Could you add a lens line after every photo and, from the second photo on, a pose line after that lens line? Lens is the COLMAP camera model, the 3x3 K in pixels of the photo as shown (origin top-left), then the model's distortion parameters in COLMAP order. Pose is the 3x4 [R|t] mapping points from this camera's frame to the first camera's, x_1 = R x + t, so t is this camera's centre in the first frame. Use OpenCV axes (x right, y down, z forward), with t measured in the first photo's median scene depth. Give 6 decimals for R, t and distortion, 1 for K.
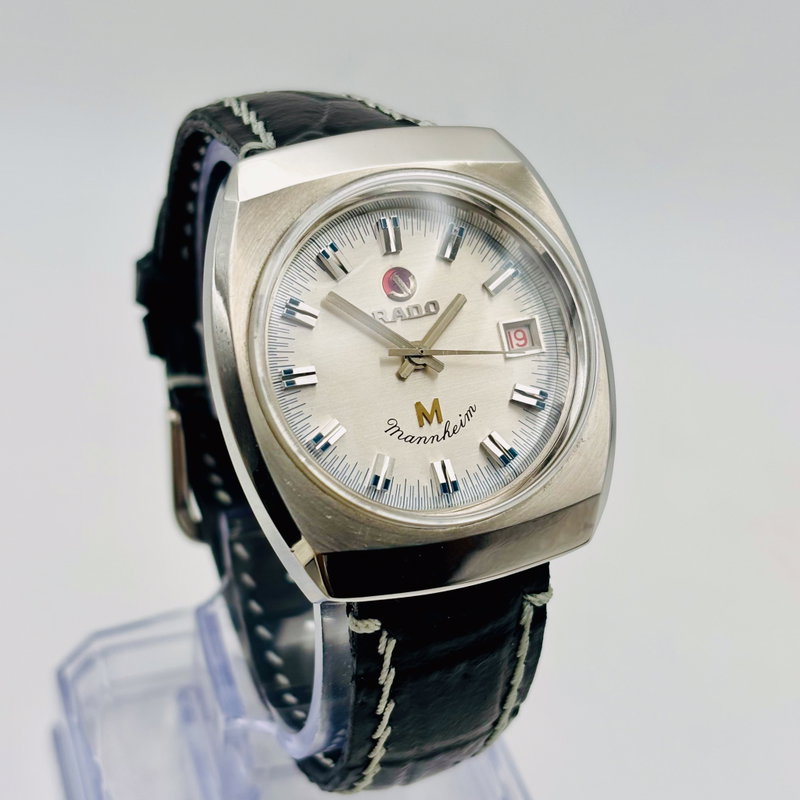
lens RADIAL K [[1675.3, 0, 406.0], [0, 1675.3, 396.0], [0, 0, 1]] dist [-0.066274, 0.000000]
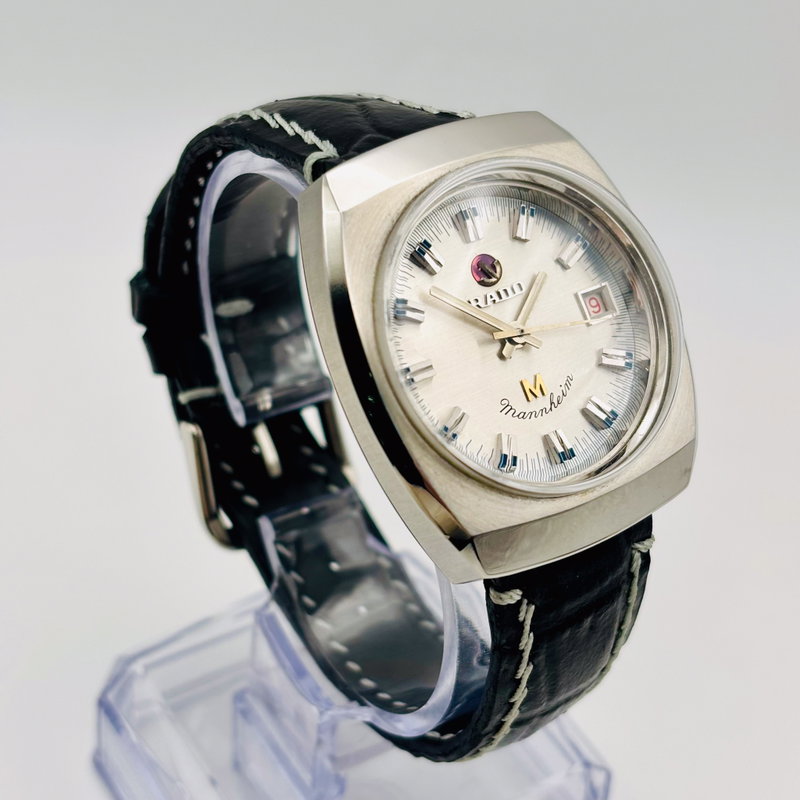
lens RADIAL K [[1675.3, 0, 396.8], [0, 1675.3, 401.0], [0, 0, 1]] dist [-0.066274, 0.000000]
pose [[0.972429, -0.148513, 0.179795, -0.256489], [0.143674, 0.988828, 0.039716, -0.035462], [-0.183685, -0.012789, 0.982902, -0.018237]]
